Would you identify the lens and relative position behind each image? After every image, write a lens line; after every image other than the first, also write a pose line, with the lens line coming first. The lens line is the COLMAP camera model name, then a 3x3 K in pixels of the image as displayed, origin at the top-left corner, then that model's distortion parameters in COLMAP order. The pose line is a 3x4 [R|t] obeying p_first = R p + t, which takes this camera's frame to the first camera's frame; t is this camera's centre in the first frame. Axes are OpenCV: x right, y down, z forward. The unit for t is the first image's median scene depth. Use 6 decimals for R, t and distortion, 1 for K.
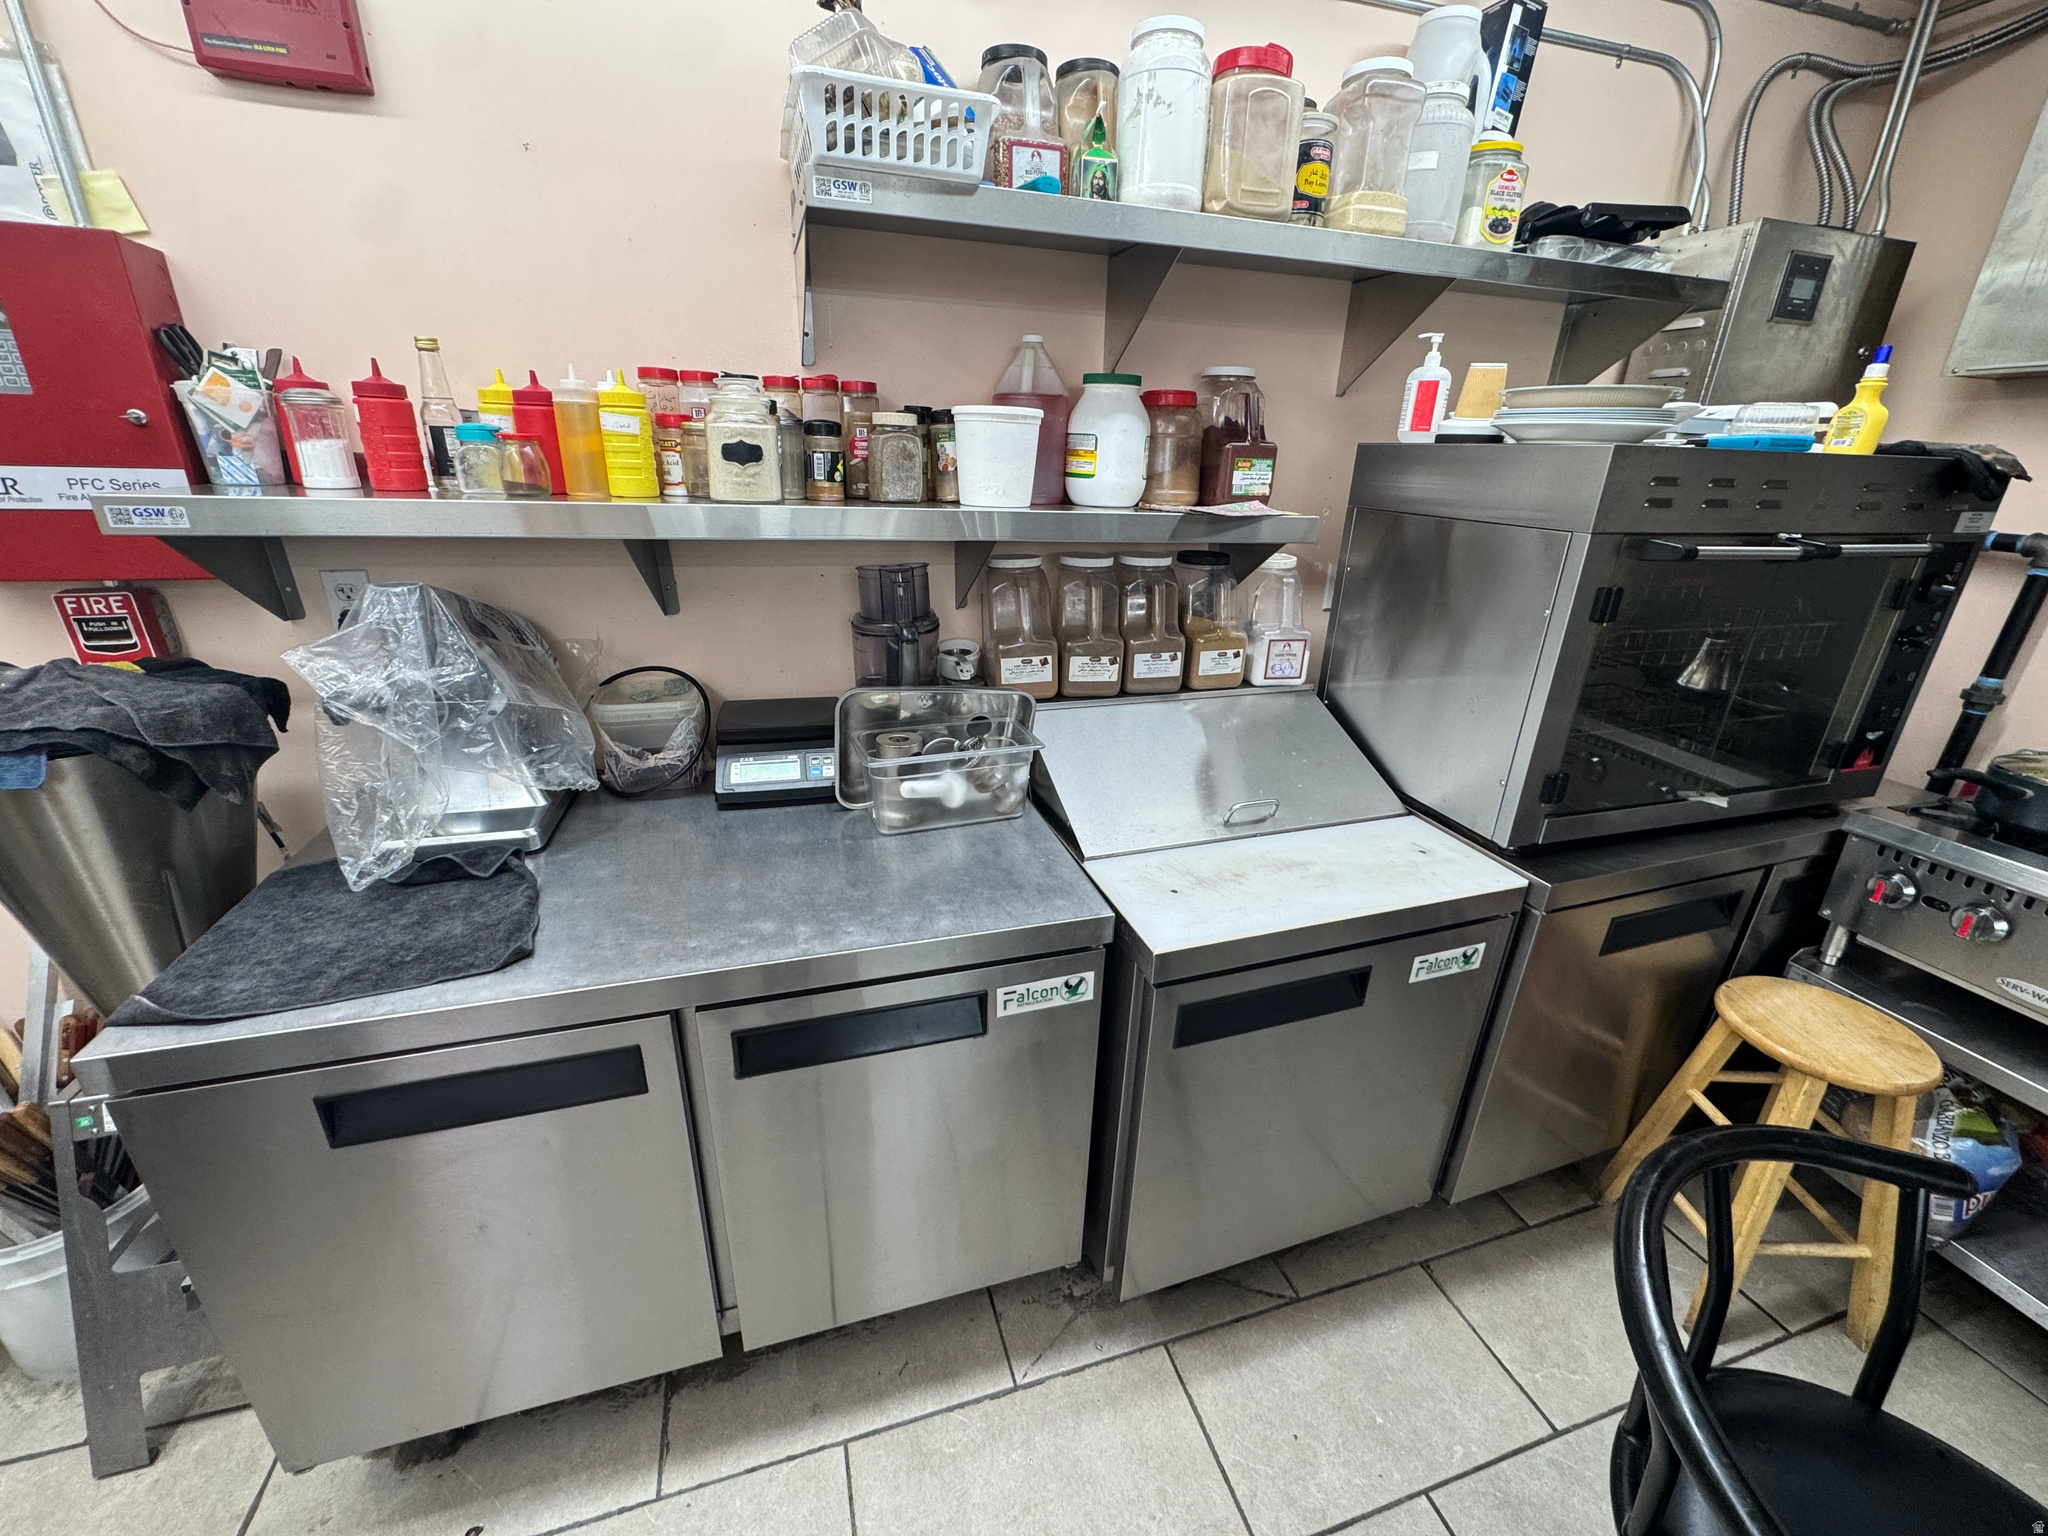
lens RADIAL K [[813.0, 0, 1021.8], [0, 813.0, 761.2], [0, 0, 1]] dist [-0.002713, -0.000126]
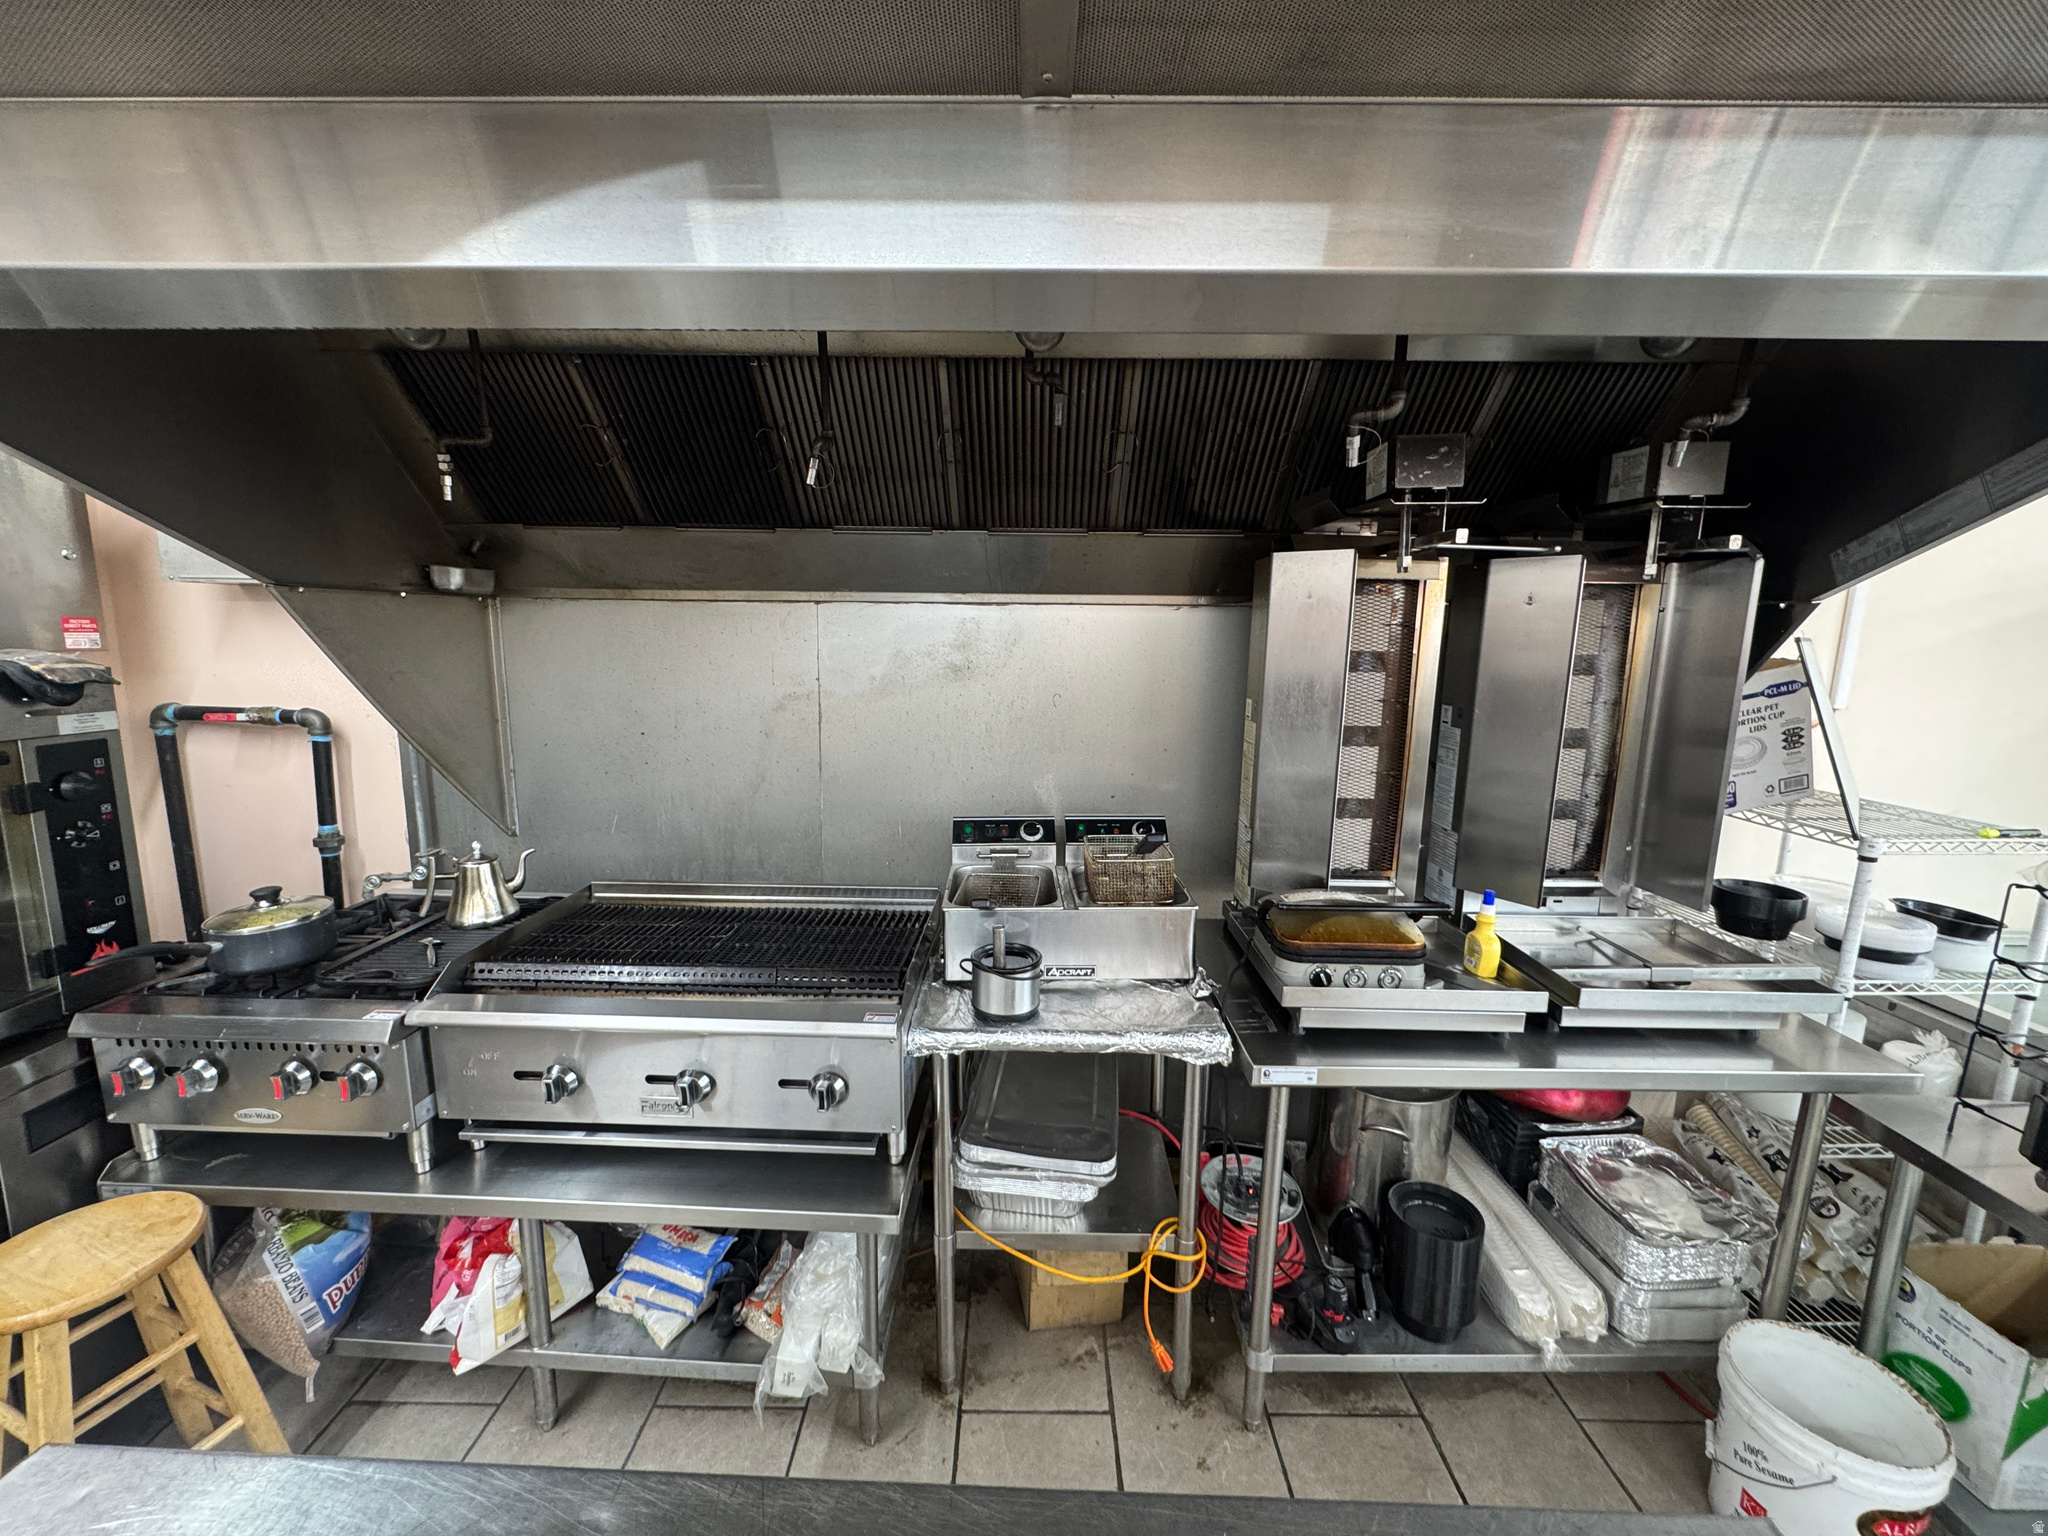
lens RADIAL K [[813.0, 0, 1021.8], [0, 813.0, 761.2], [0, 0, 1]] dist [-0.002713, -0.000126]
pose [[0.308807, -0.169958, 0.935816, 0.491262], [0.337869, 0.939335, 0.059105, 0.096828], [-0.889091, 0.297932, 0.347497, -0.406141]]
